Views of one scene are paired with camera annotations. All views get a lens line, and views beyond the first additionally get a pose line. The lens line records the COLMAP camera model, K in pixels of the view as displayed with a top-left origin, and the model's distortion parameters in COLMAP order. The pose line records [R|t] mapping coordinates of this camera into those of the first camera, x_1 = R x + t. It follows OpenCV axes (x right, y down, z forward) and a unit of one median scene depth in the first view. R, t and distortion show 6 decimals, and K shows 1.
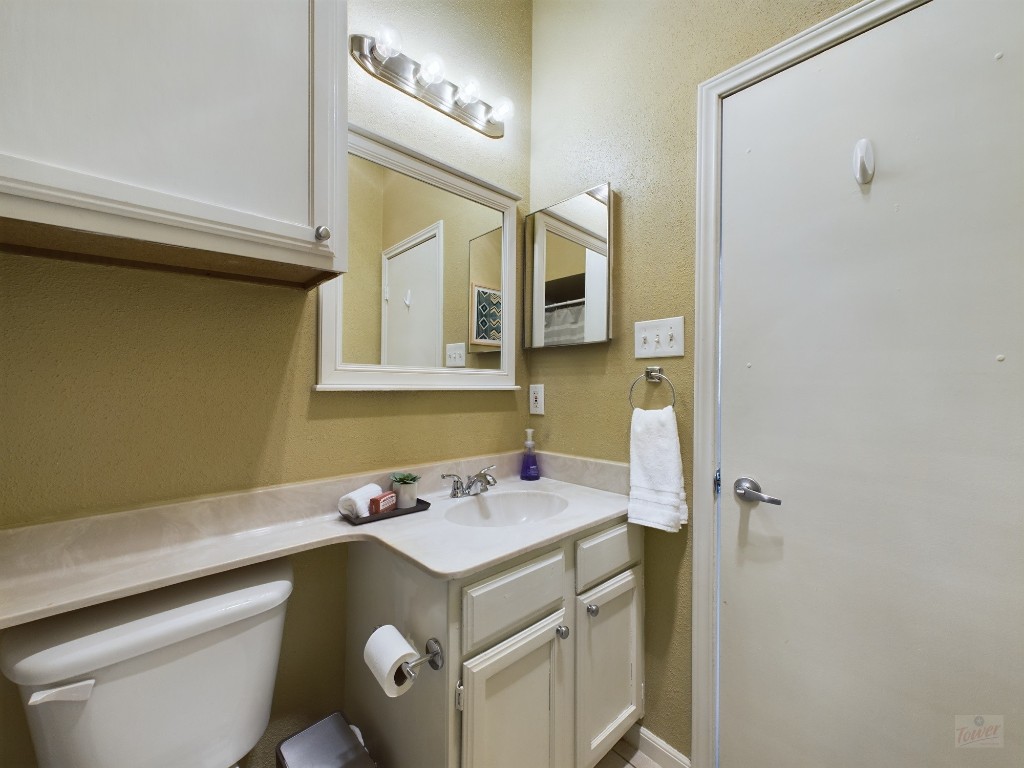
lens RADIAL K [[413.0, 0, 487.5], [0, 413.0, 377.0], [0, 0, 1]] dist [0.004017, 0.000805]
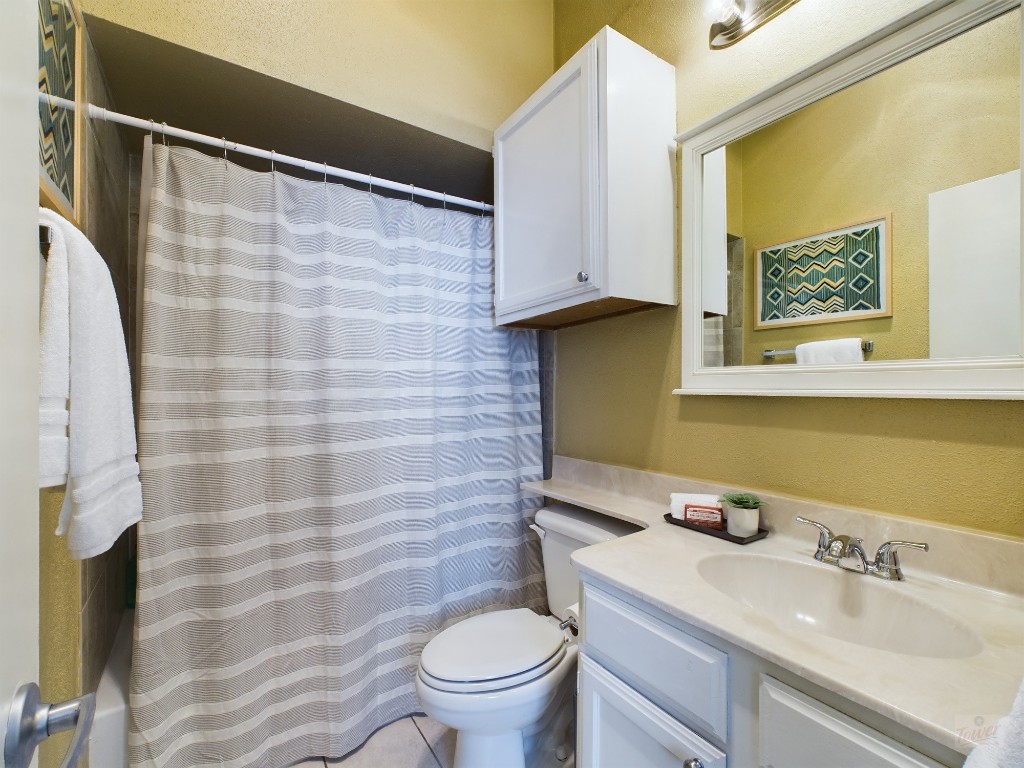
lens RADIAL K [[450.0, 0, 523.8], [0, 450.0, 382.3], [0, 0, 1]] dist [-0.001757, 0.001607]
pose [[-0.107386, -0.017829, -0.994058, 0.832489], [0.013222, 0.999725, -0.019359, 0.019834], [0.994129, -0.015222, -0.107121, 0.737018]]
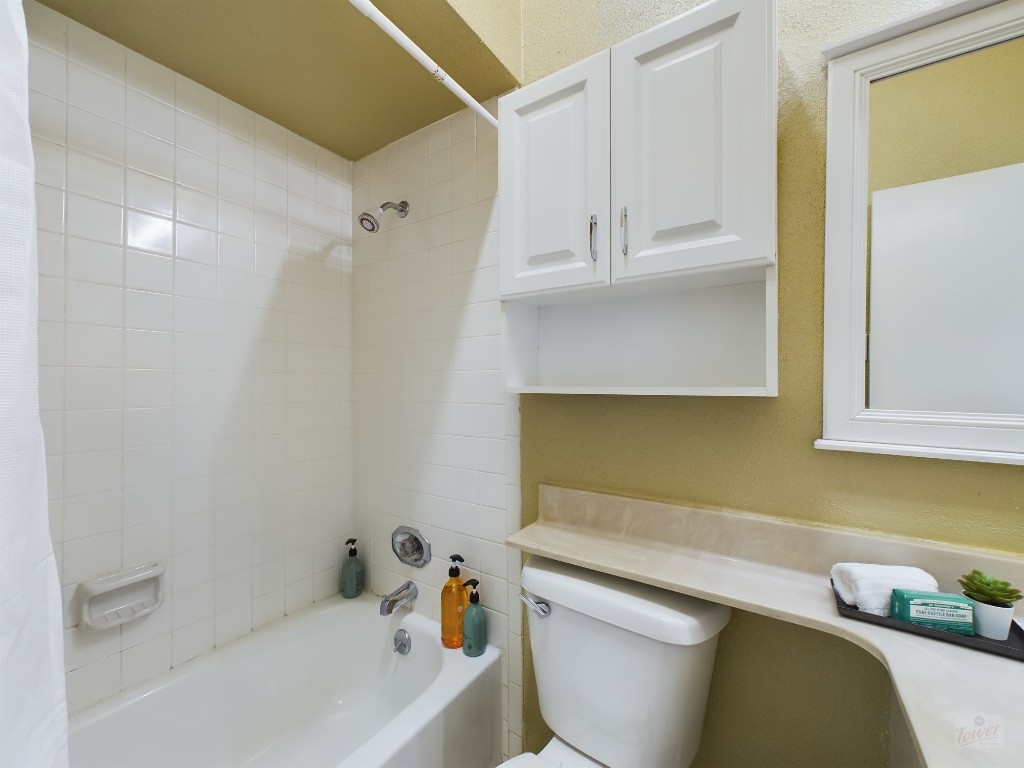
lens RADIAL K [[413.0, 0, 509.9], [0, 413.0, 384.2], [0, 0, 1]] dist [0.004017, 0.000805]
pose [[0.264423, -0.010551, -0.964349, 0.141366], [0.003355, 0.999944, -0.010021, 0.011607], [0.964401, -0.000585, 0.264443, 0.326021]]
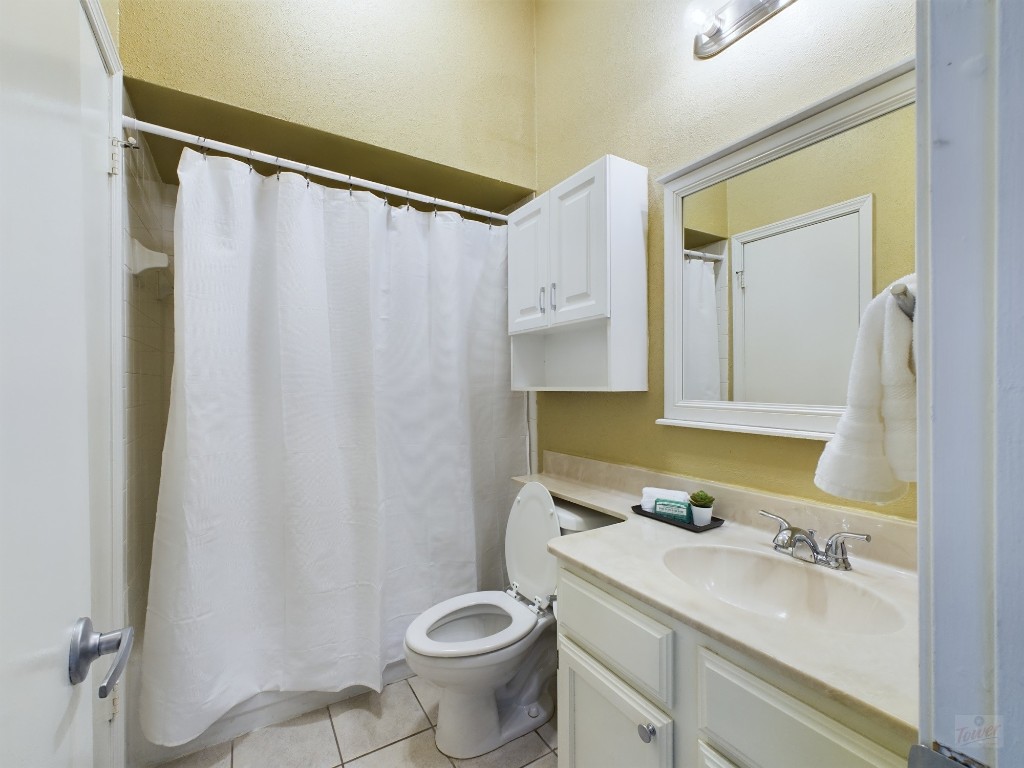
lens RADIAL K [[450.0, 0, 505.4], [0, 450.0, 383.6], [0, 0, 1]] dist [-0.001757, 0.001607]
pose [[-0.166134, -0.015461, -0.985982, 0.909205], [0.007905, 0.999824, -0.017010, 0.022598], [0.986072, -0.010620, -0.165982, 0.816078]]
